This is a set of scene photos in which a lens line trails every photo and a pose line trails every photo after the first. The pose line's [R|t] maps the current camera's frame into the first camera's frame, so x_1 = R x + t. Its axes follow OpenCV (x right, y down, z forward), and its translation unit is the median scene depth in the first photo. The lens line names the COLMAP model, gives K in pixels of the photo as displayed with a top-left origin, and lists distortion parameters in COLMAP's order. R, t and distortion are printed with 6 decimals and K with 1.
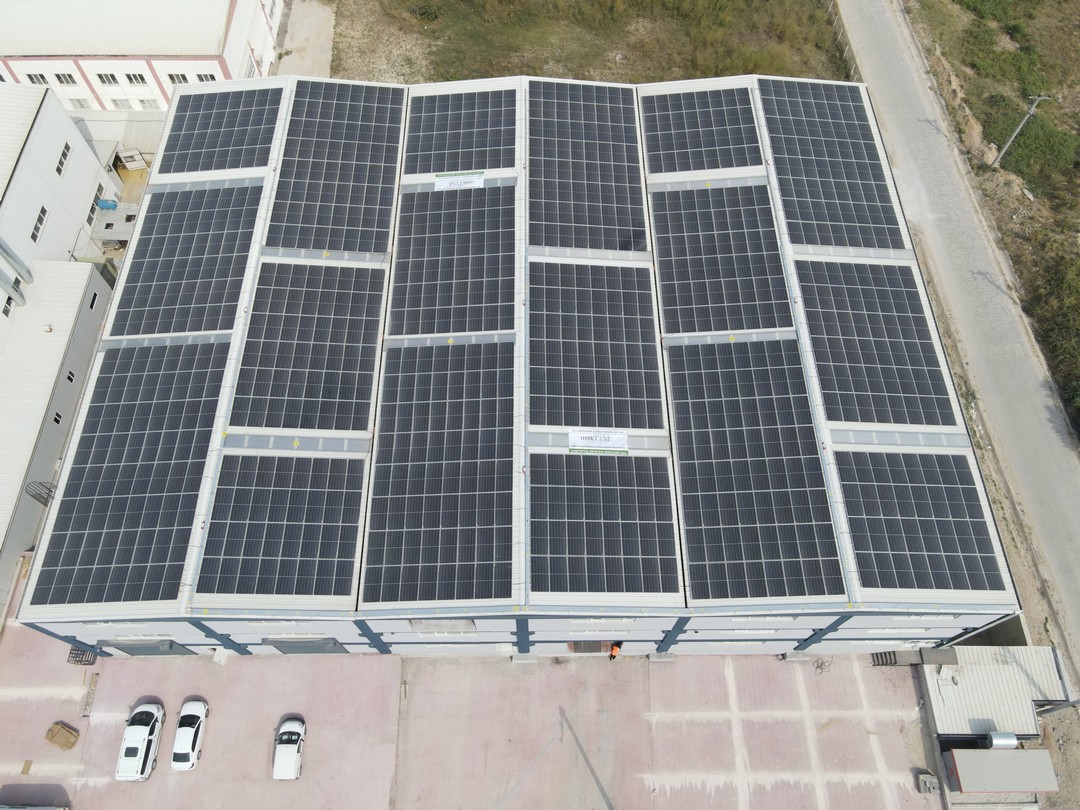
lens RADIAL K [[782.3, 0, 539.1], [0, 782.3, 402.3], [0, 0, 1]] dist [0.023585, -0.015544]
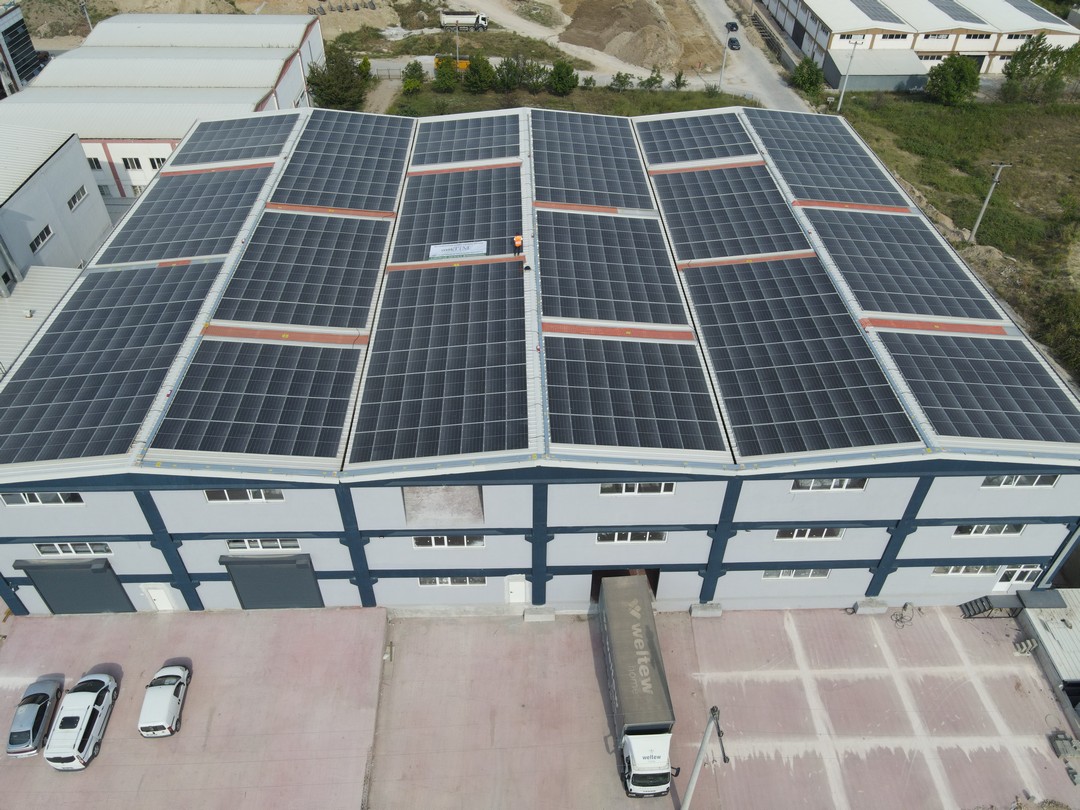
lens RADIAL K [[782.3, 0, 540.0], [0, 782.3, 400.4], [0, 0, 1]] dist [0.023585, -0.015544]
pose [[0.999746, -0.011051, 0.019647, -0.032263], [0.017165, 0.938164, -0.345767, 0.411787], [-0.014611, 0.346016, 0.938115, 0.162638]]
